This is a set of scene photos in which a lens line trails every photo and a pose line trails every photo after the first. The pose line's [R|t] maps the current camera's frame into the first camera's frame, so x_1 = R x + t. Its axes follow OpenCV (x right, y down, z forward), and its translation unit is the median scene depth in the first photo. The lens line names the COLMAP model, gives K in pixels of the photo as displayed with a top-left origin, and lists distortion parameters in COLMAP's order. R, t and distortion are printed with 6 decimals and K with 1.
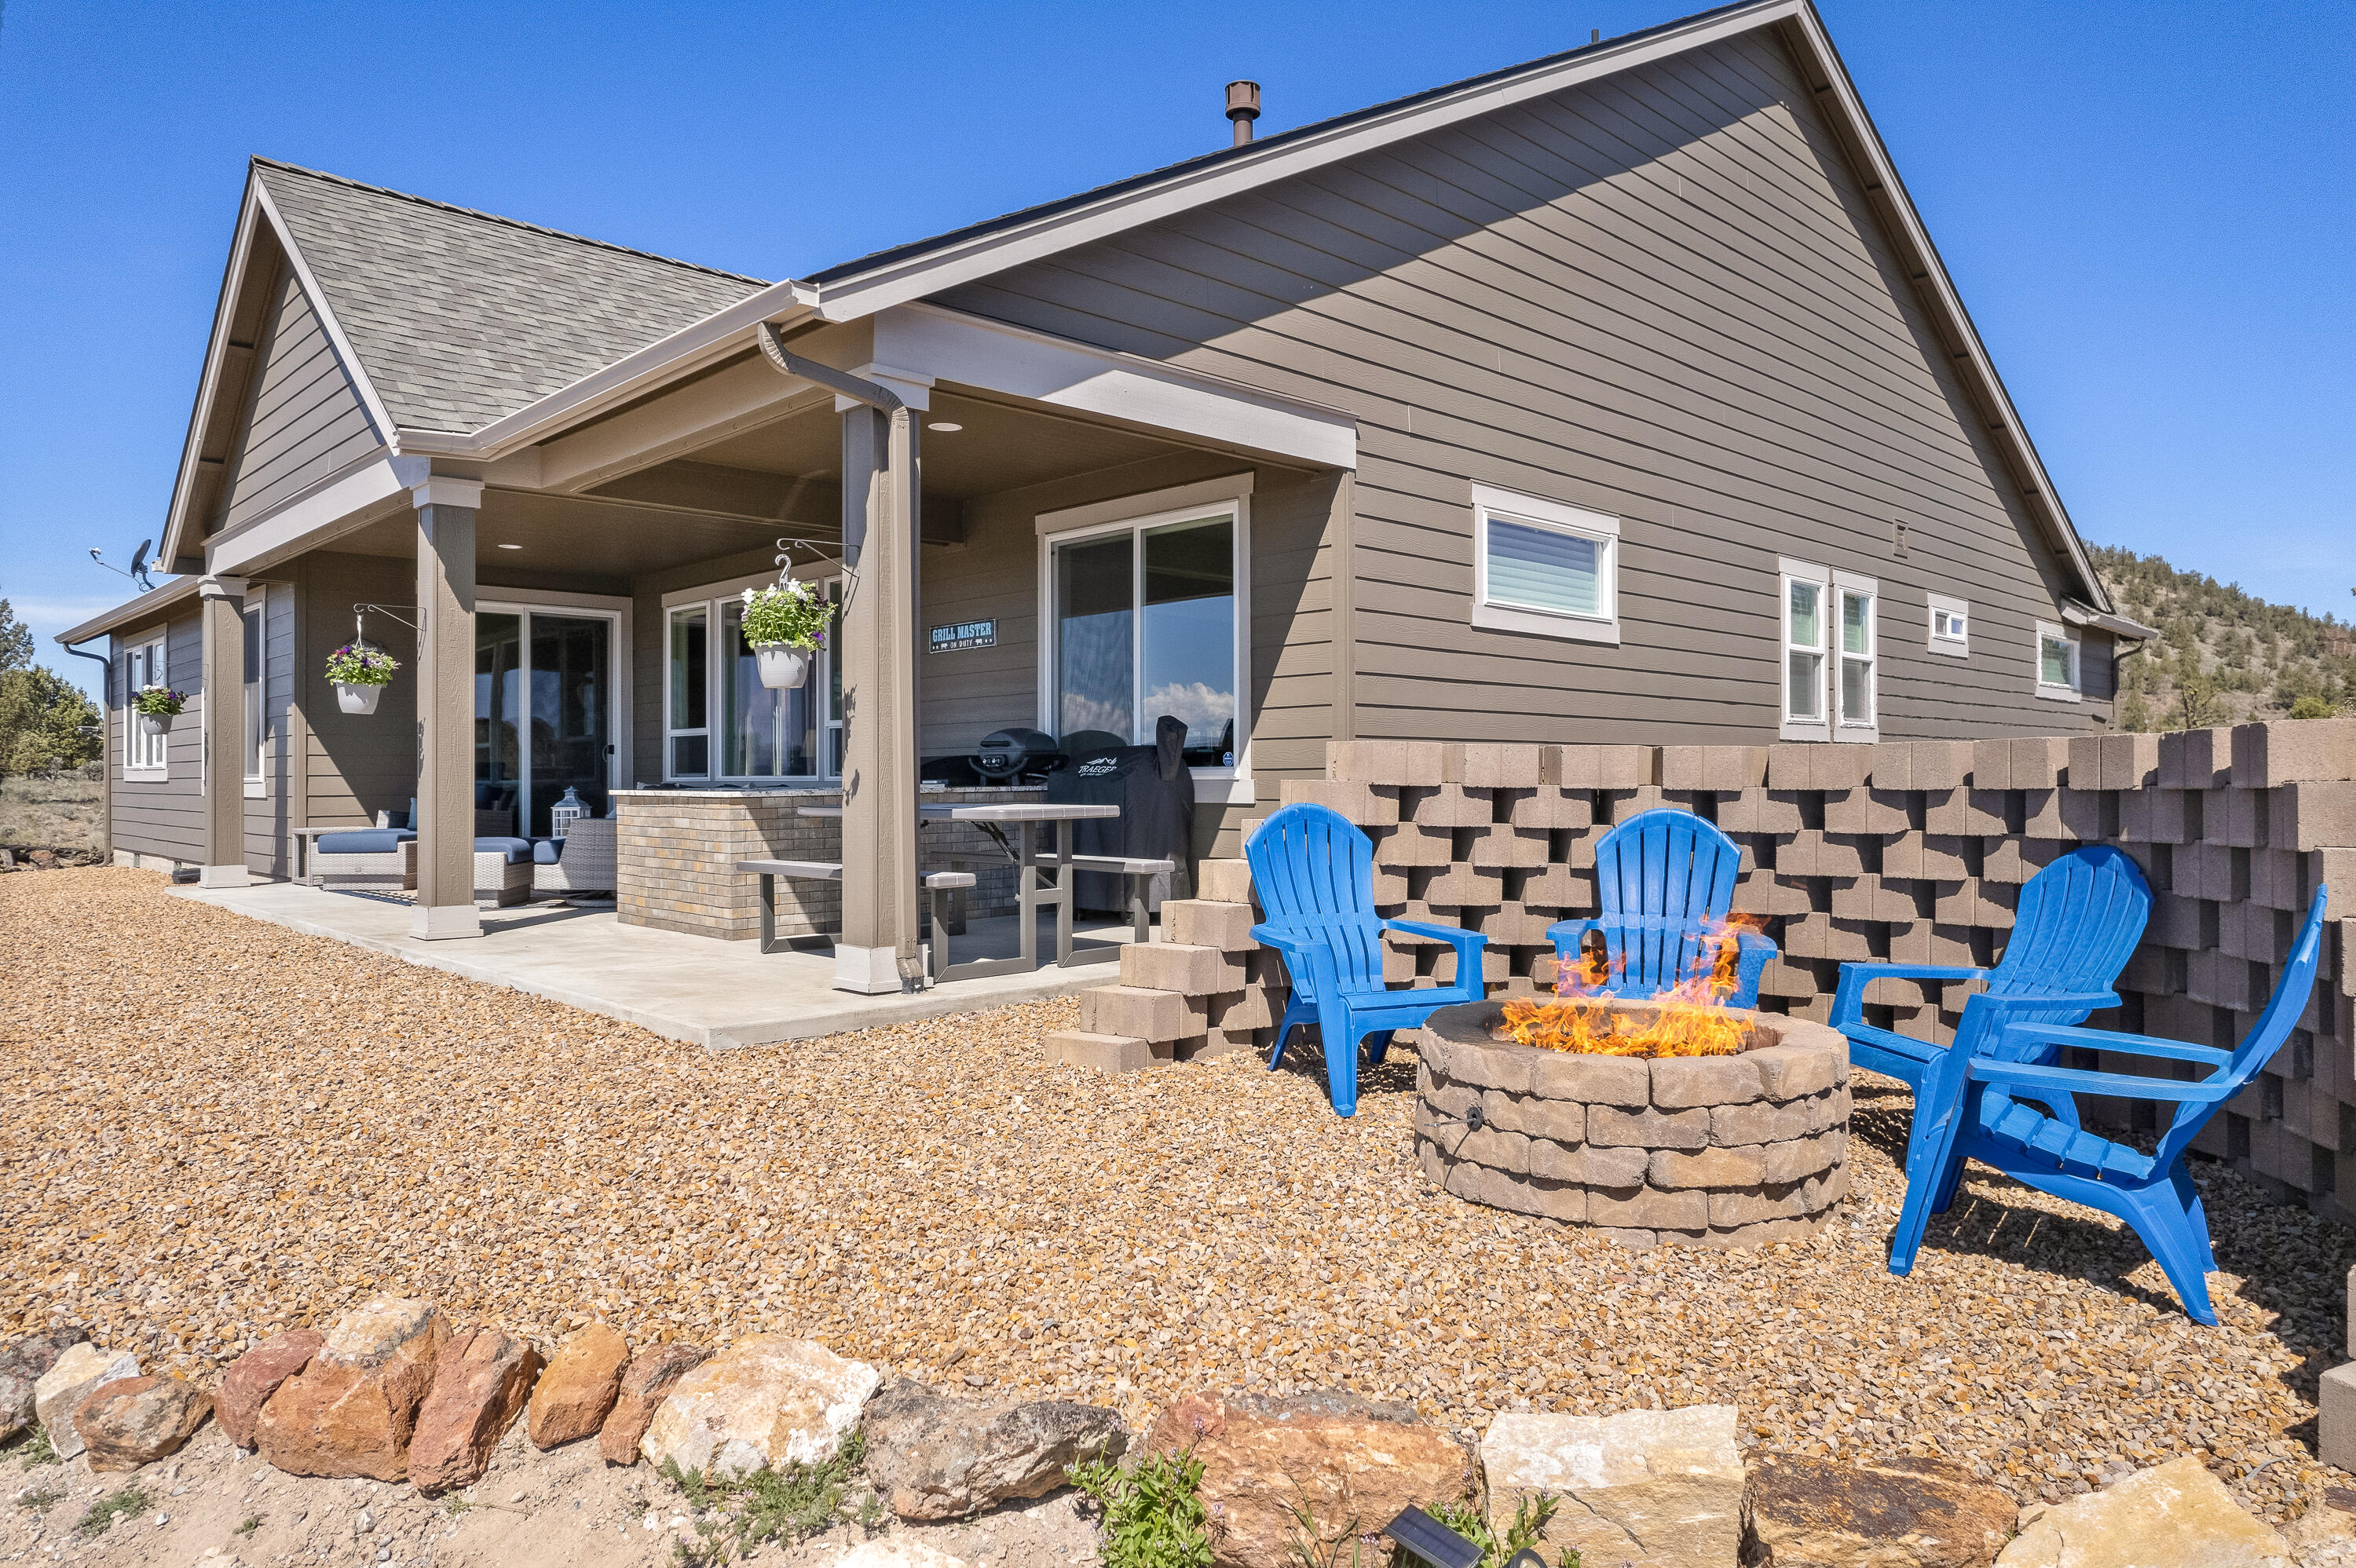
lens RADIAL K [[1496.8, 0, 1170.7], [0, 1496.8, 791.7], [0, 0, 1]] dist [-0.046600, 0.012253]
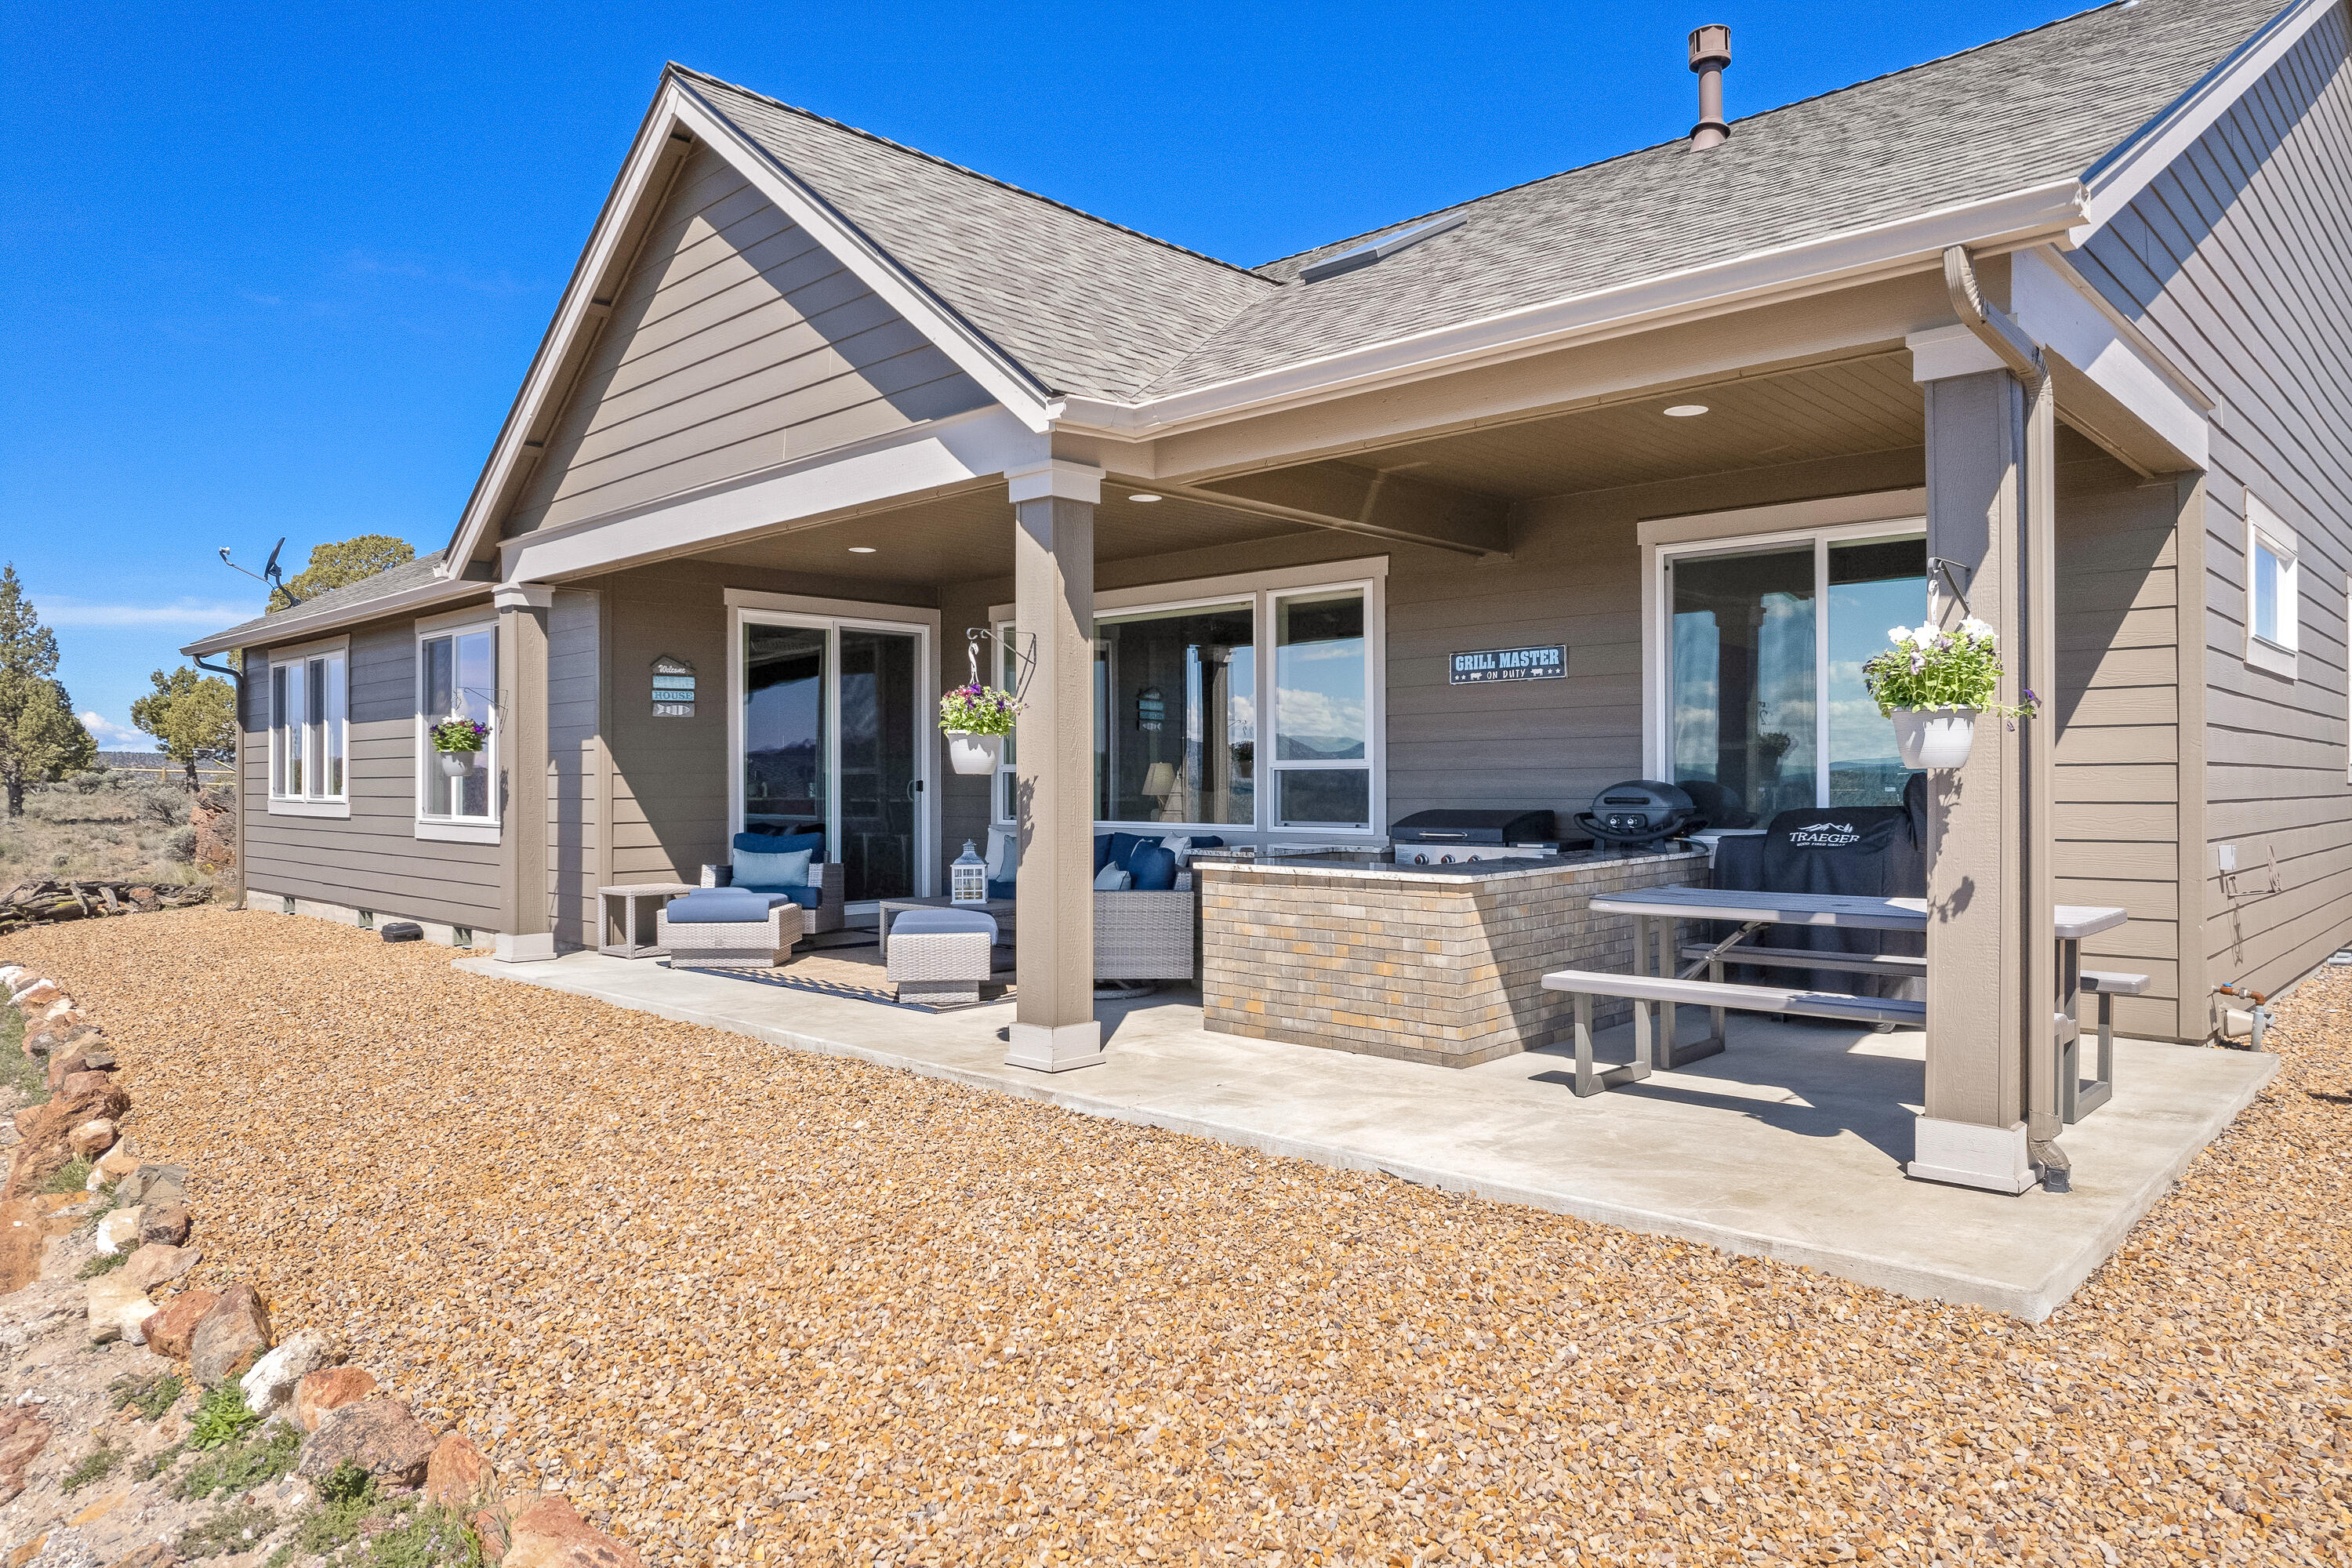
lens RADIAL K [[1494.4, 0, 1183.6], [0, 1494.4, 775.3], [0, 0, 1]] dist [-0.046600, 0.012253]
pose [[0.999226, 0.000053, 0.039344, -0.372201], [0.000492, 0.999904, -0.013858, -0.032787], [-0.039341, 0.013867, 0.999130, 0.187006]]
